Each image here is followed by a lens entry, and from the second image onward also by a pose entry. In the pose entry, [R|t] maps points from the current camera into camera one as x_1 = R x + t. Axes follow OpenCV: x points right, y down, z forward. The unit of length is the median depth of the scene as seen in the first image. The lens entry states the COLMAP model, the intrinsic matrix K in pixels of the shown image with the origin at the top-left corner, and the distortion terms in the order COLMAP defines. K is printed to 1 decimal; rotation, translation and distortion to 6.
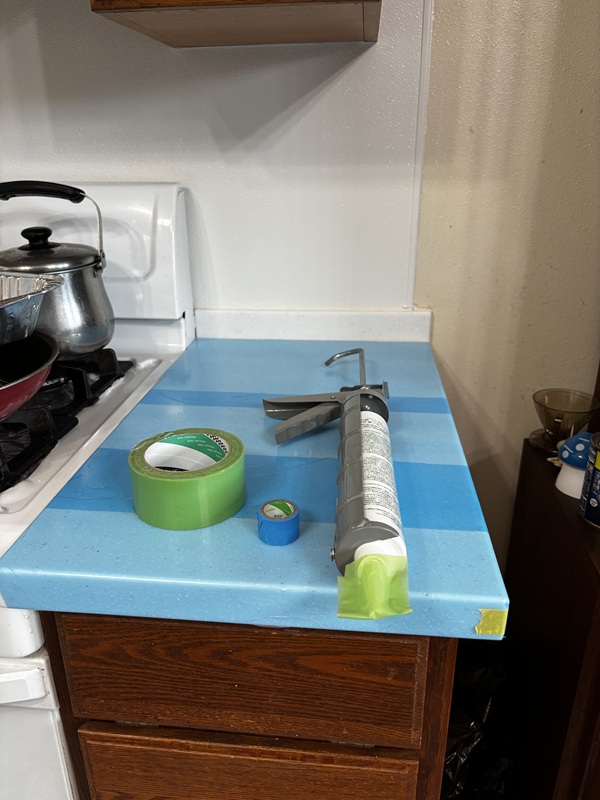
lens RADIAL K [[599.2, 0, 300.0], [0, 599.2, 400.0], [0, 0, 1]] dist [0.019206, -0.001807]
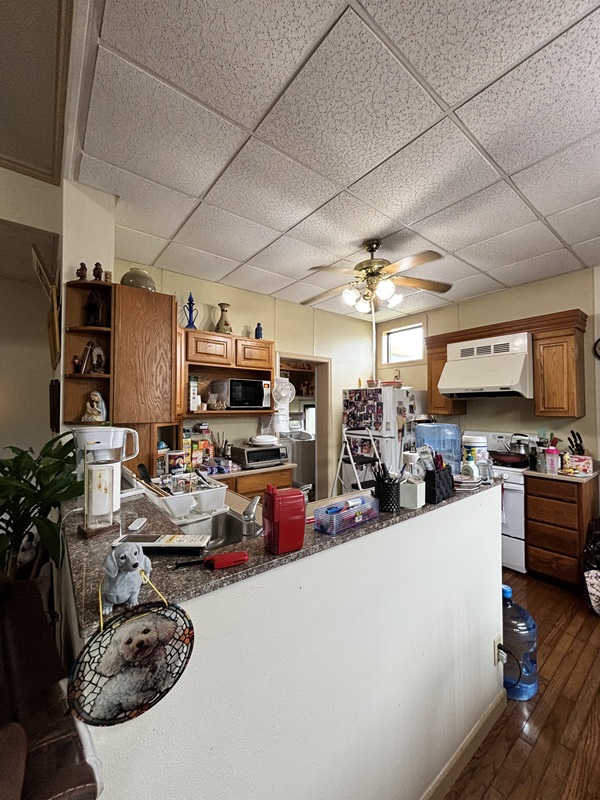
lens RADIAL K [[323.7, 0, 300.7], [0, 323.7, 401.9], [0, 0, 1]] dist [-0.000308, 0.000163]
pose [[0.699094, -0.000766, -0.715029, 0.544673], [-0.284449, 0.917168, -0.279092, 1.241025], [0.656015, 0.398501, 0.640969, -3.732374]]
